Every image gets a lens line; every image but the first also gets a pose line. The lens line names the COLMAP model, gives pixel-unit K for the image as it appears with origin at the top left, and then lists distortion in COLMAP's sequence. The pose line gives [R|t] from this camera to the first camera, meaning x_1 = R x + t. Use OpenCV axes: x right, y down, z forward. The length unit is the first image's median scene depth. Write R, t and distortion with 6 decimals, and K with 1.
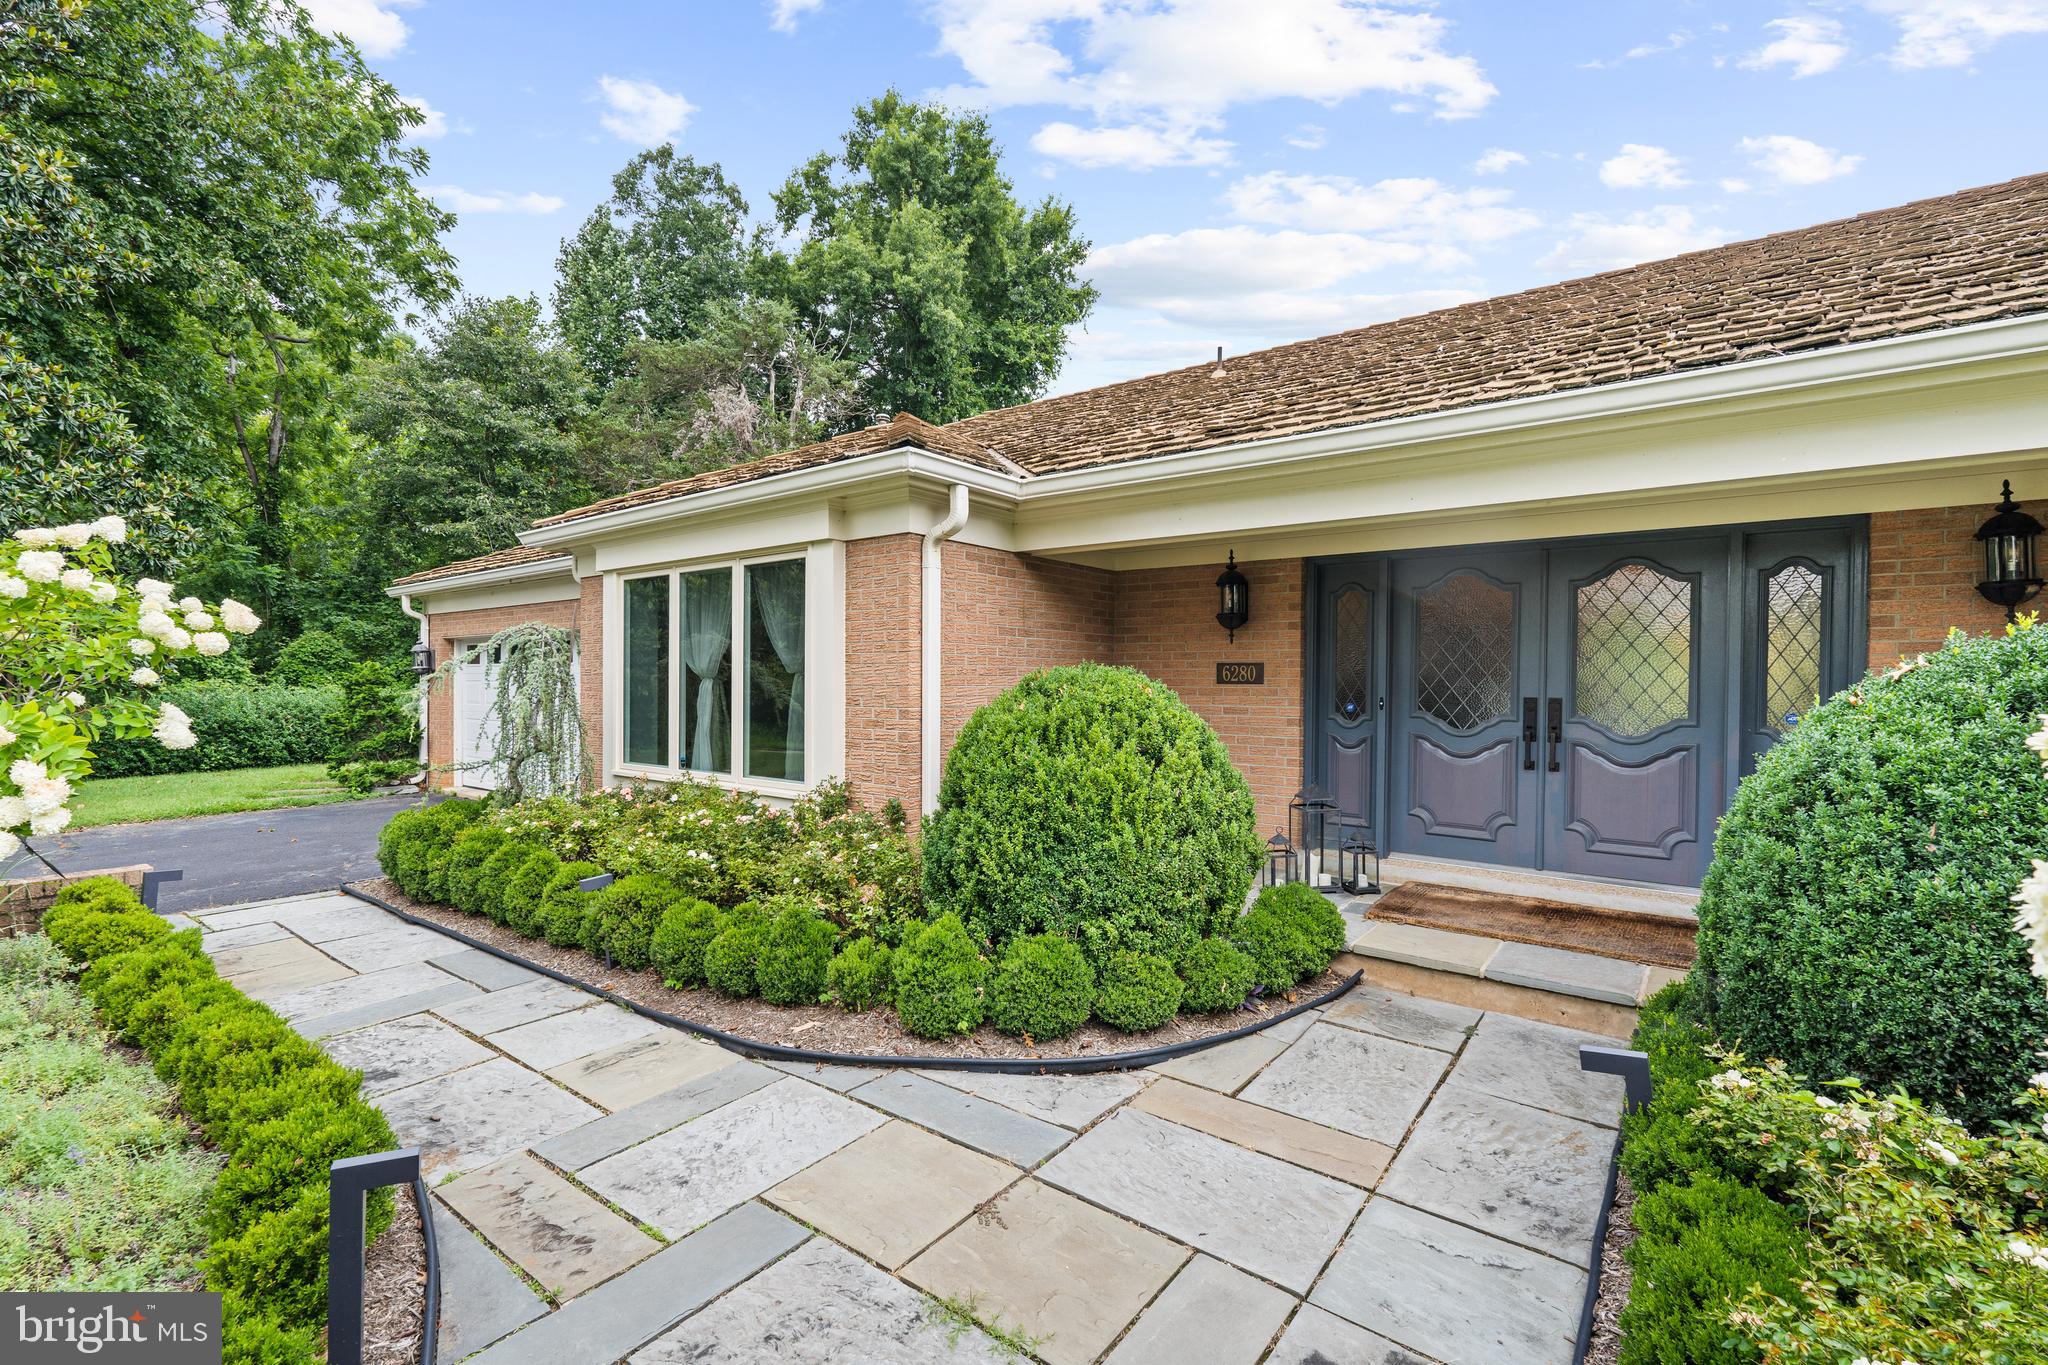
lens RADIAL K [[902.5, 0, 1020.6], [0, 902.5, 685.3], [0, 0, 1]] dist [-0.005299, 0.000377]
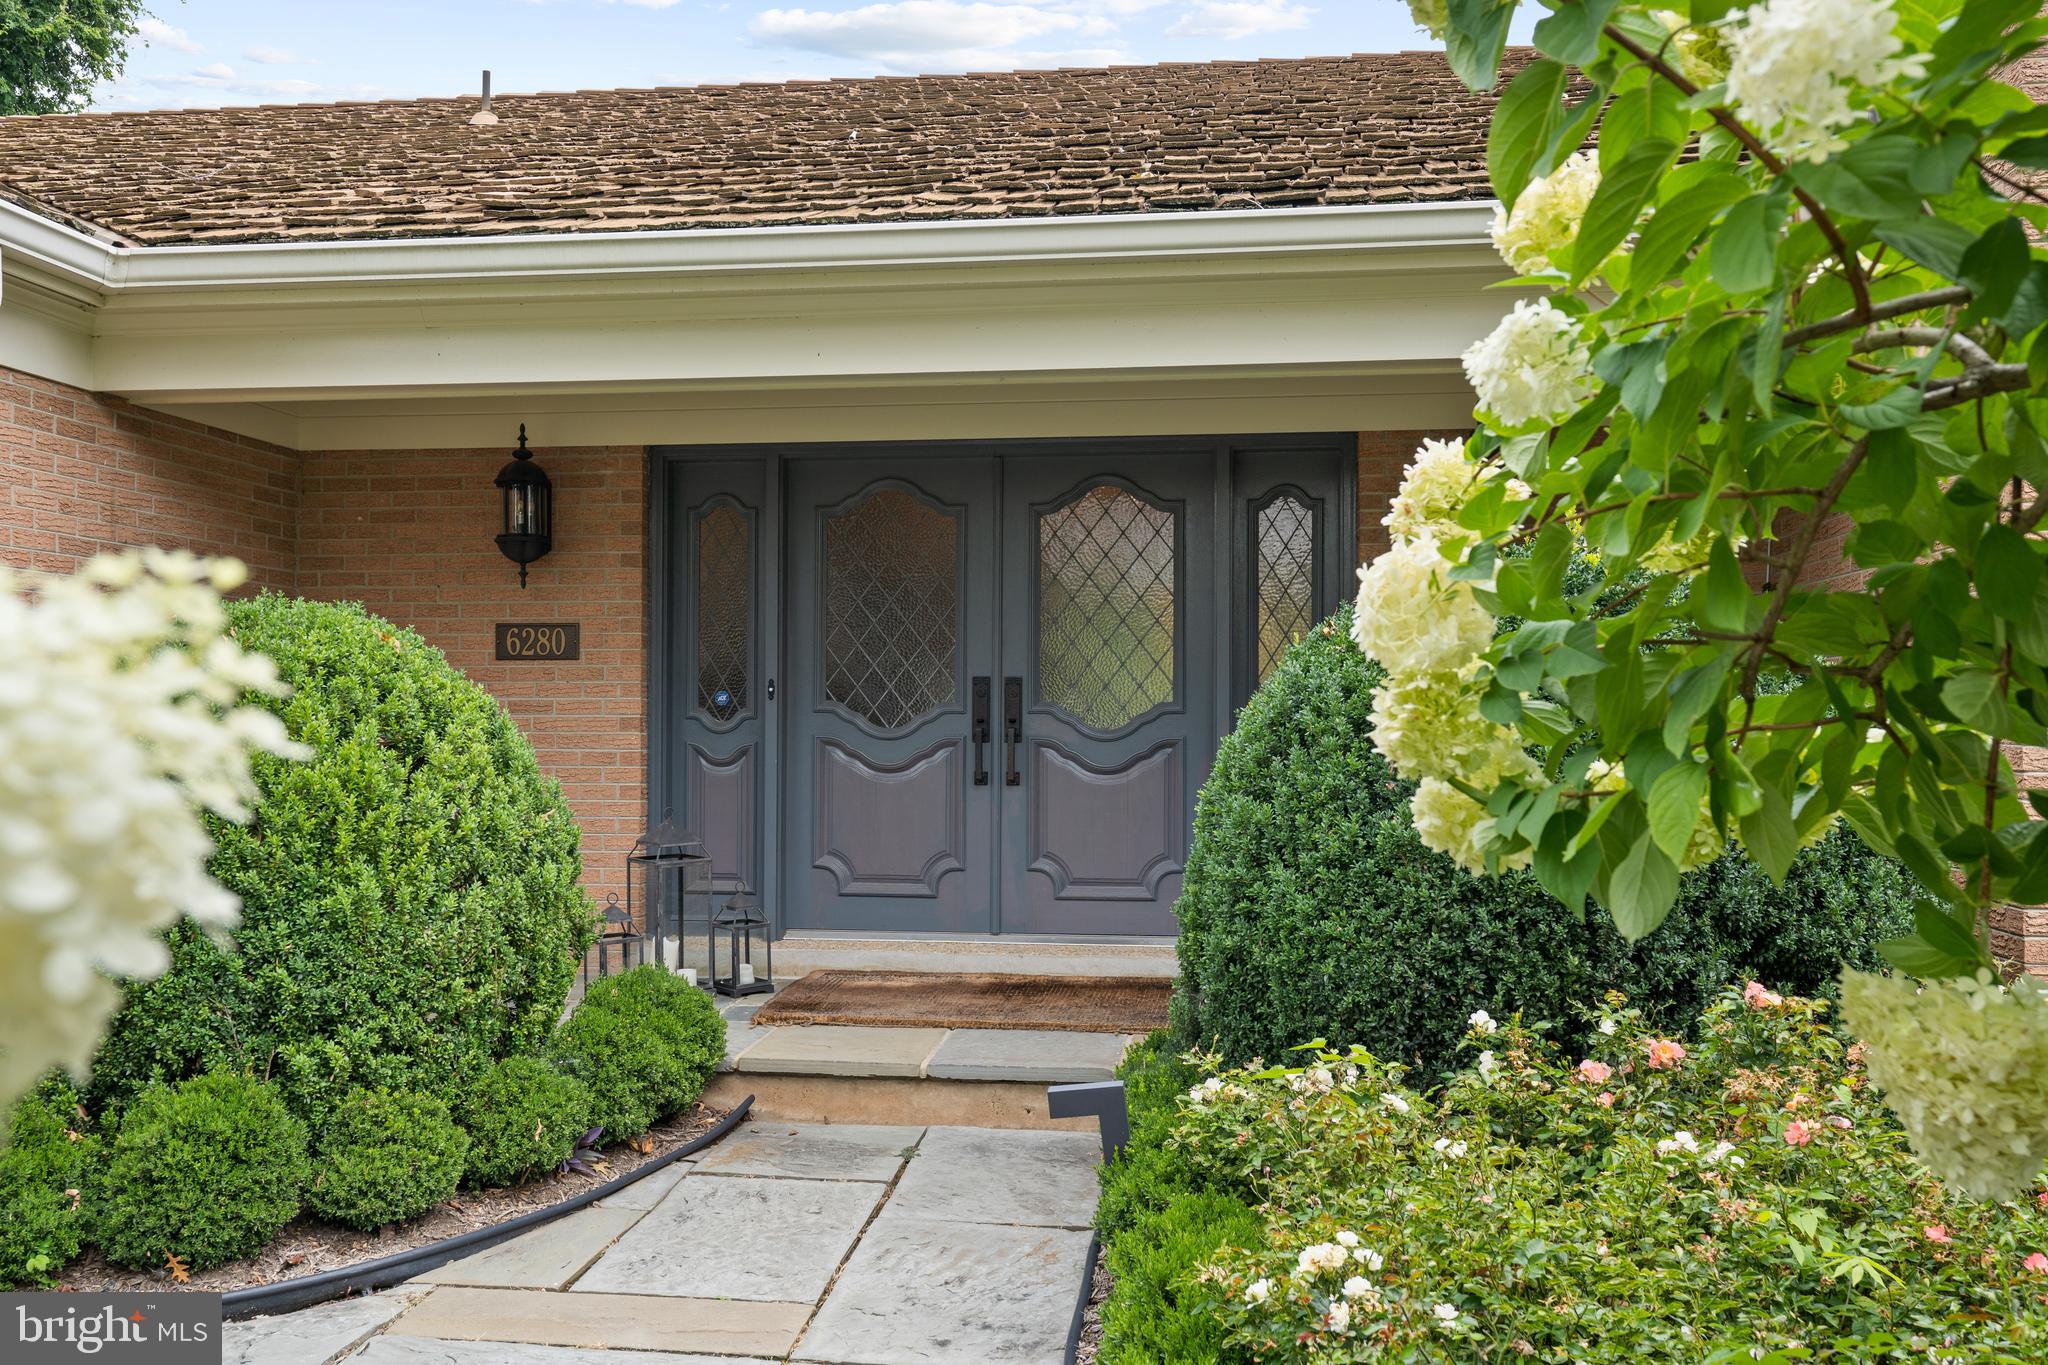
lens RADIAL K [[1670.1, 0, 1022.9], [0, 1670.1, 685.7], [0, 0, 1]] dist [0.005795, -0.012712]
pose [[0.856771, 0.000033, 0.515697, -0.064870], [0.010194, 0.999804, -0.016999, 0.058526], [-0.515597, 0.019821, 0.856602, -0.107052]]
